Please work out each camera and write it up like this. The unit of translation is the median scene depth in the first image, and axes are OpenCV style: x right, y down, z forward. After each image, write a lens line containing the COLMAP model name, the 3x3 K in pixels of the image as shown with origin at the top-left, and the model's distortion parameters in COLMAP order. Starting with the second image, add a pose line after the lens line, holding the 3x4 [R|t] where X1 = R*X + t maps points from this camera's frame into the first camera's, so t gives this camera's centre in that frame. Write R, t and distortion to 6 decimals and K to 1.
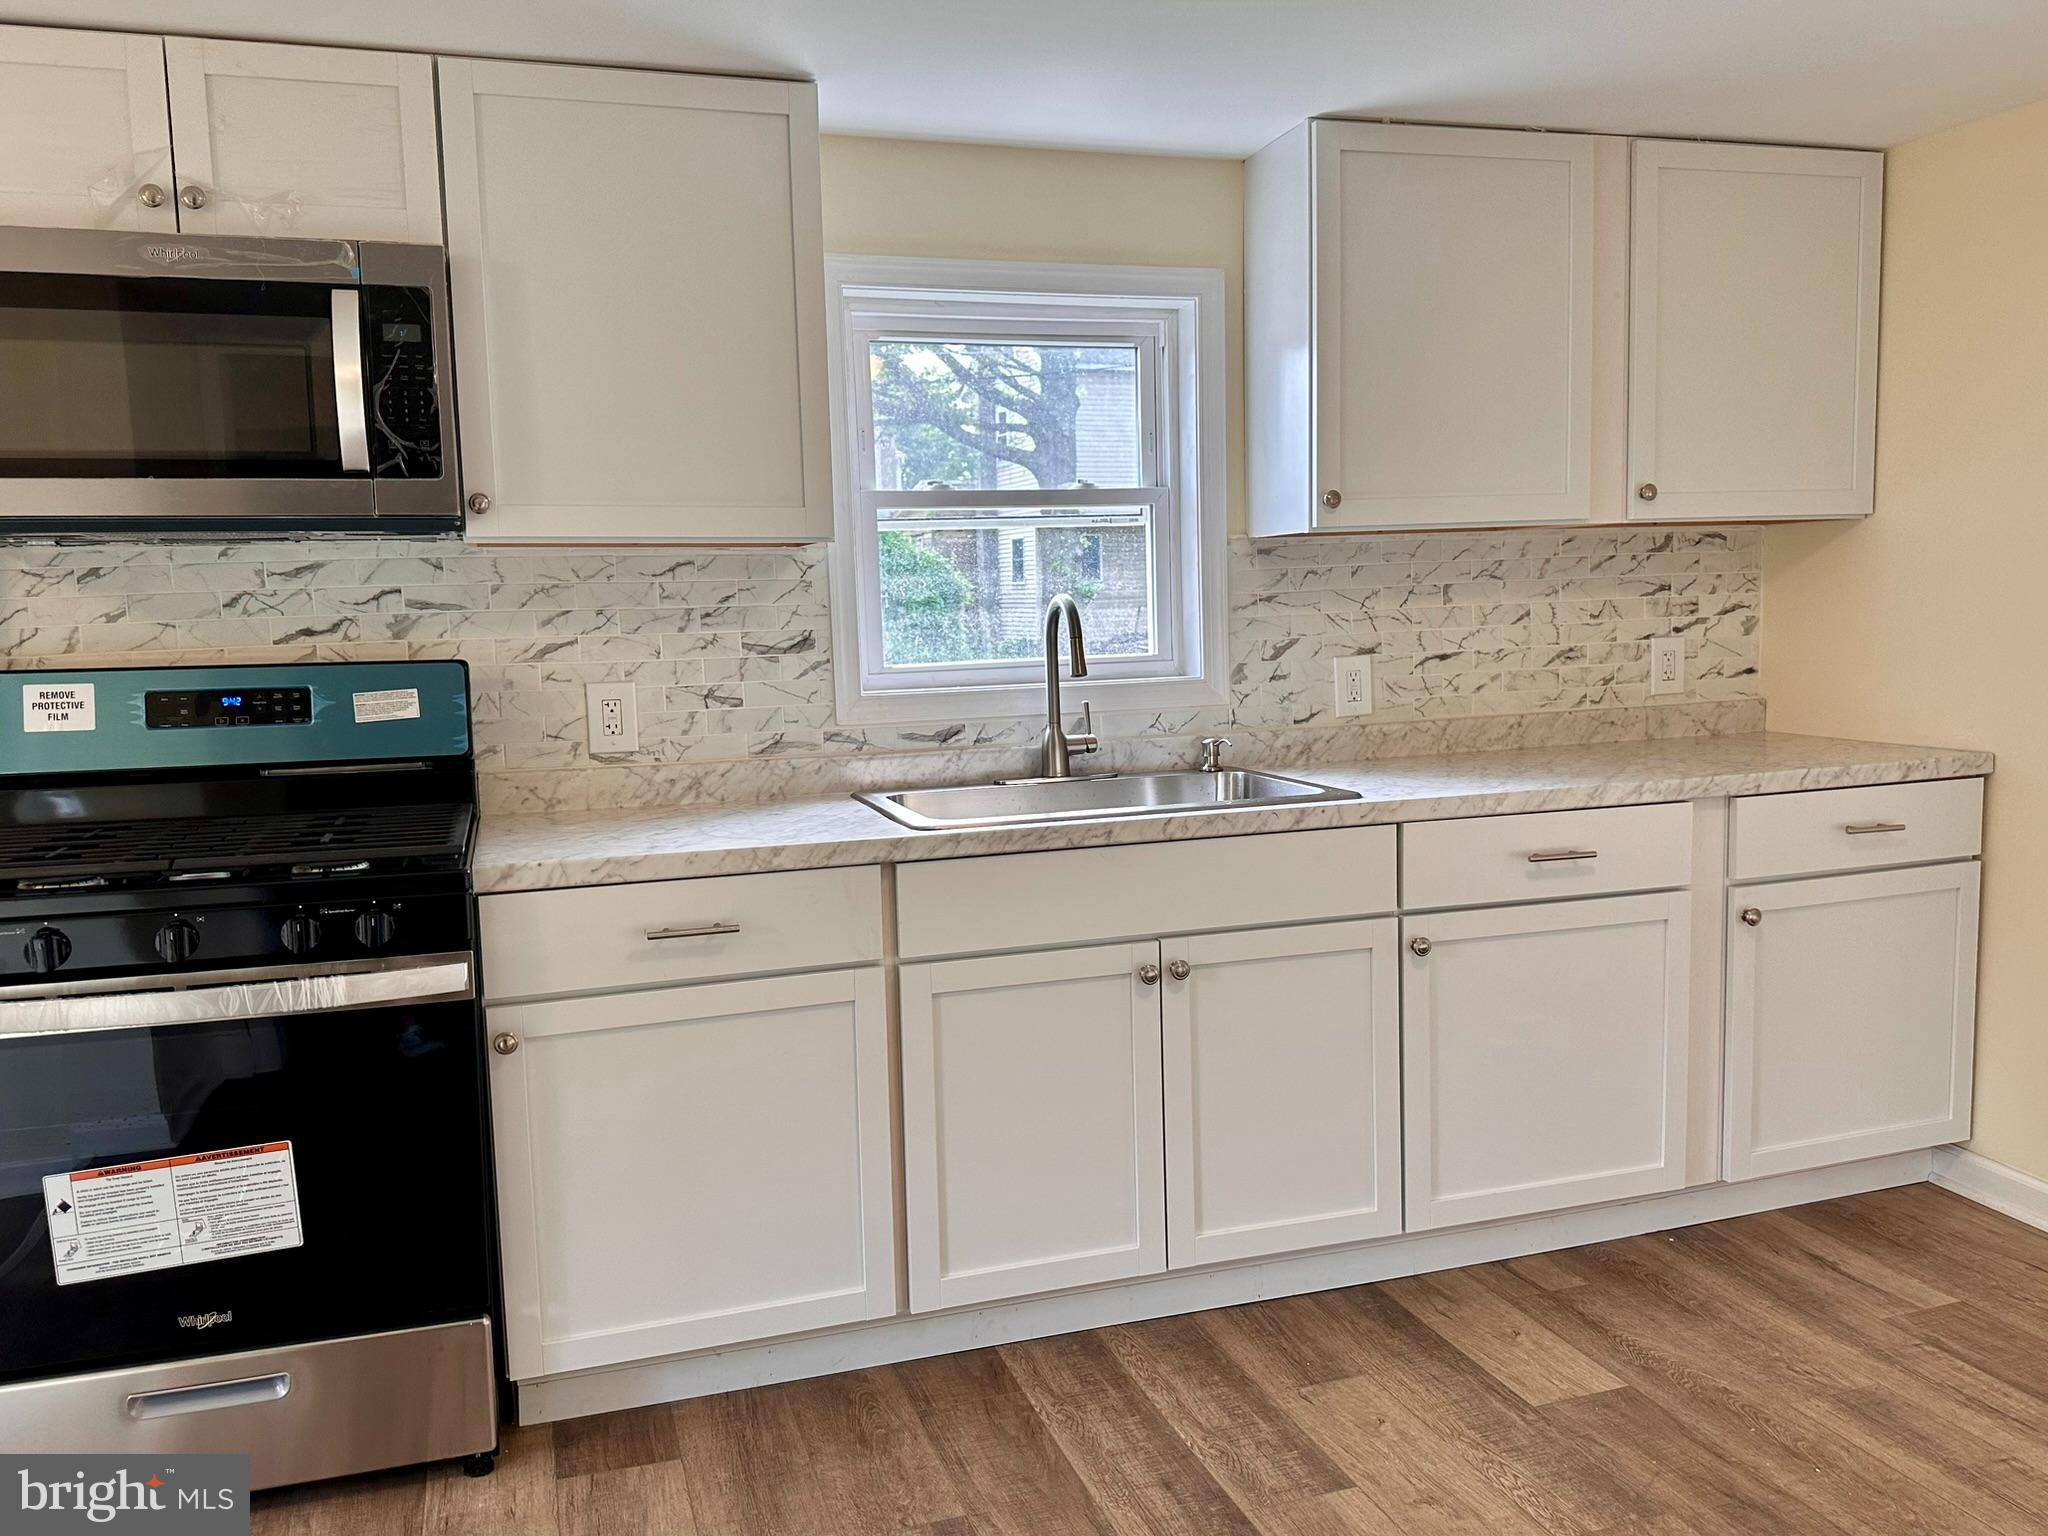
lens RADIAL K [[1570.1, 0, 1011.3], [0, 1570.1, 765.8], [0, 0, 1]] dist [0.065481, -0.090895]
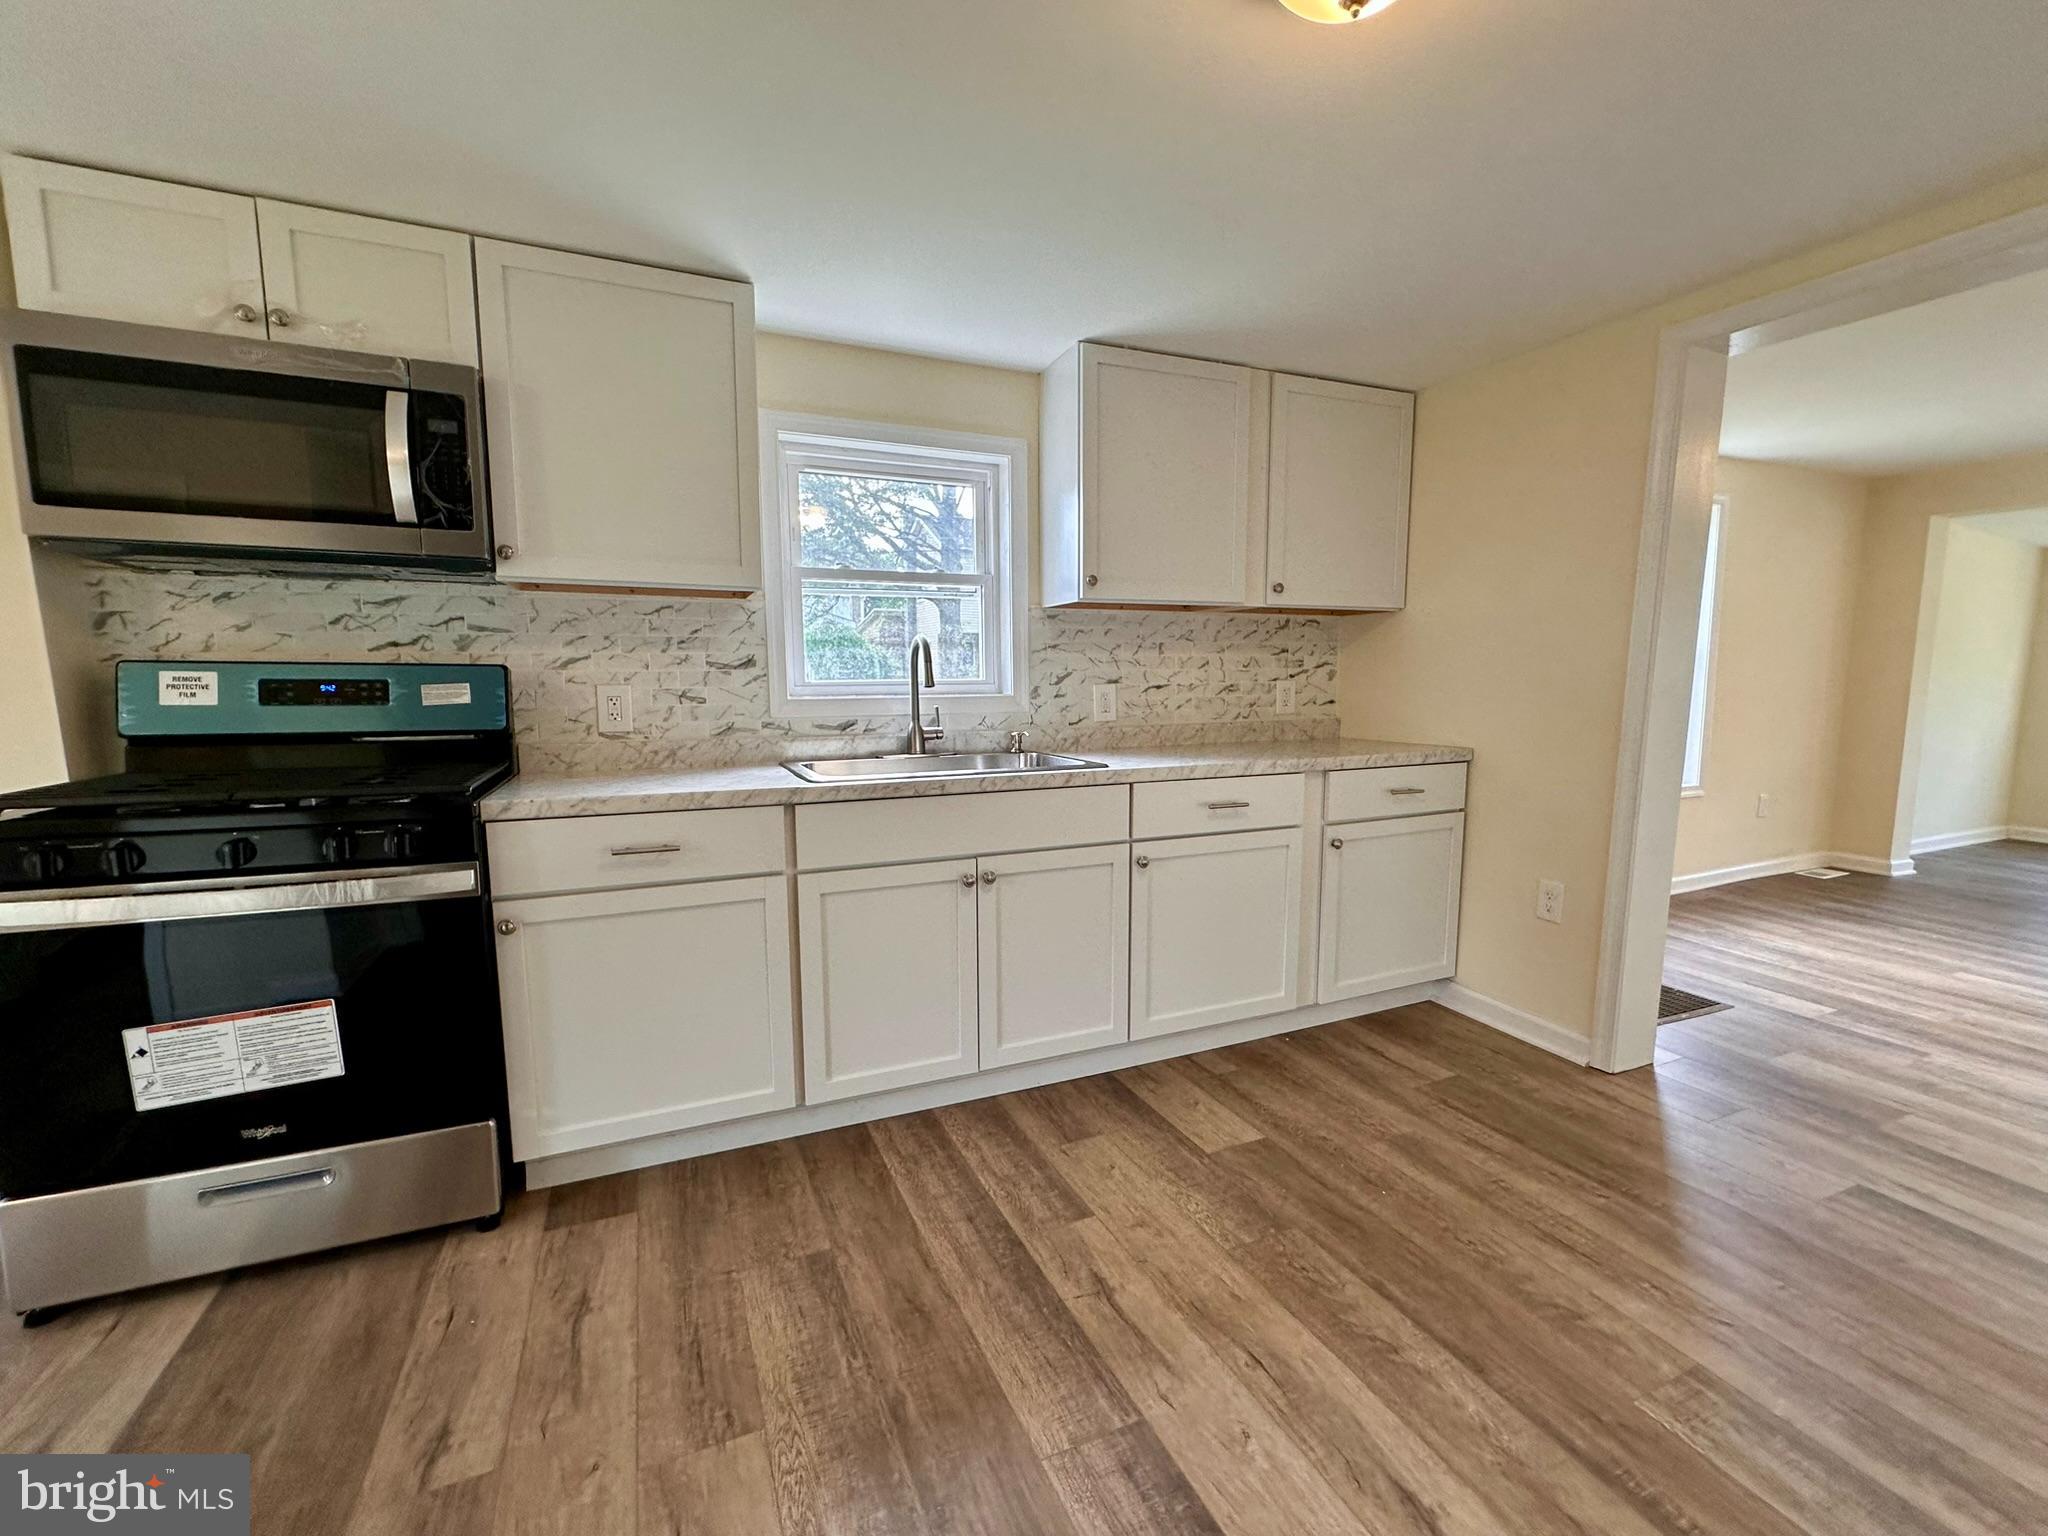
lens RADIAL K [[864.1, 0, 1018.3], [0, 864.1, 771.9], [0, 0, 1]] dist [-0.005405, 0.001045]
pose [[0.993913, 0.012046, 0.109512, 0.042223], [-0.012402, 0.999920, 0.002574, 0.025117], [-0.109472, -0.003917, 0.993982, 0.162229]]
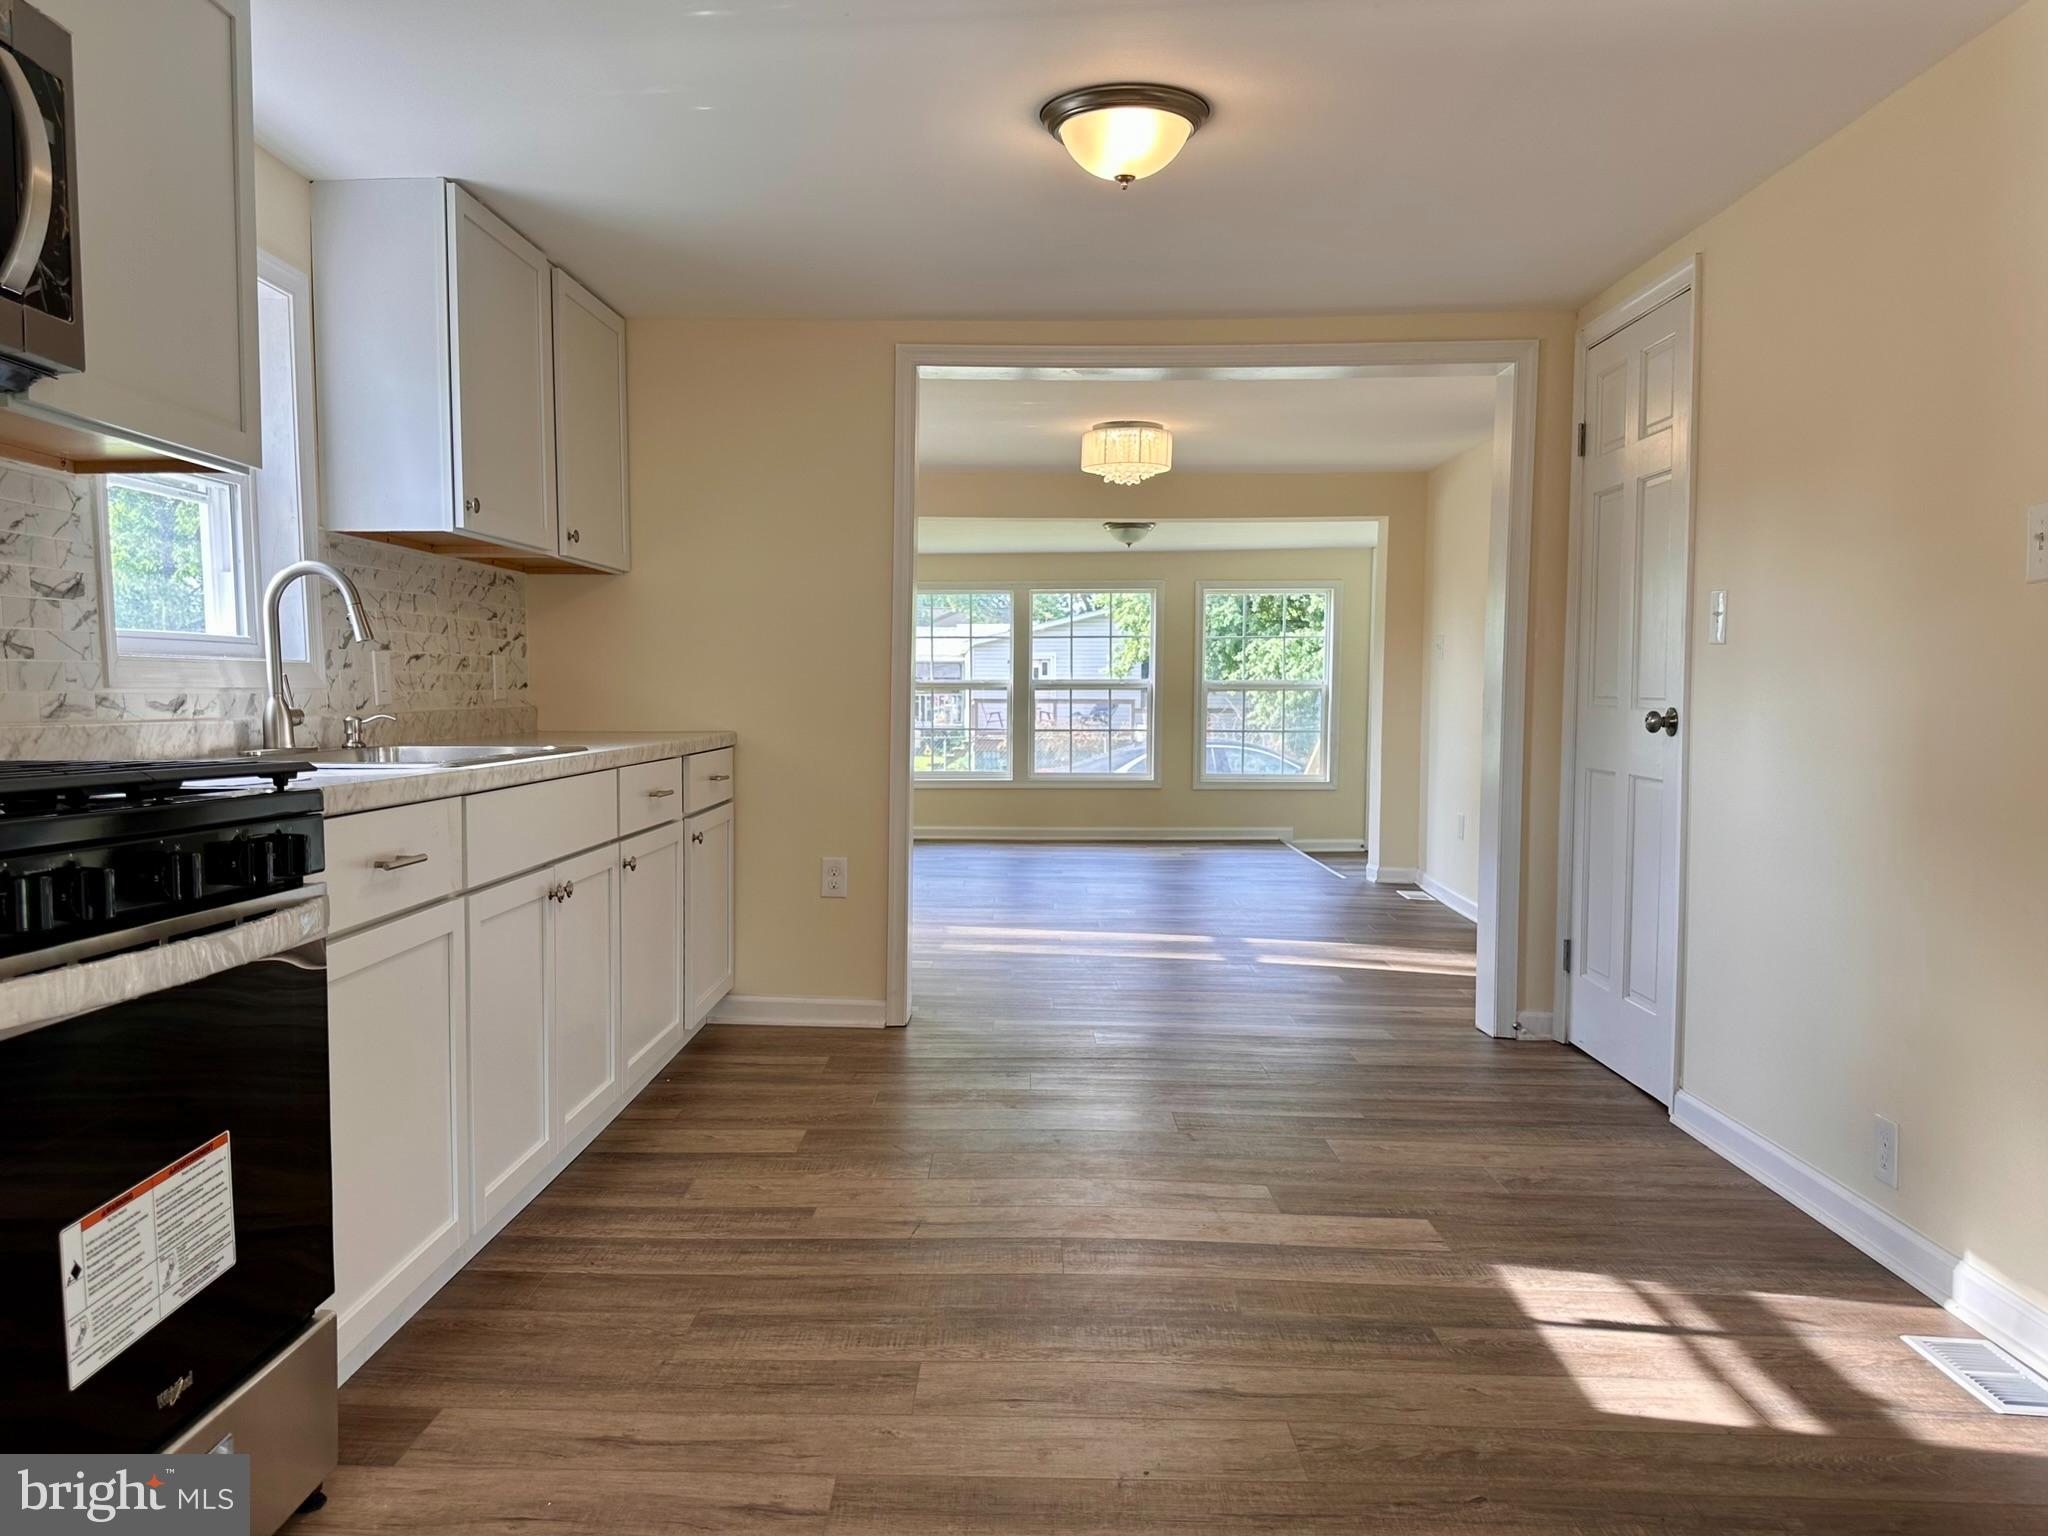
lens RADIAL K [[1570.1, 0, 988.4], [0, 1570.1, 792.2], [0, 0, 1]] dist [0.065481, -0.090895]
pose [[0.335687, -0.032722, 0.941405, -0.885249], [0.089373, 0.995994, 0.002751, 0.082882], [-0.937724, 0.083213, 0.337267, 0.301703]]
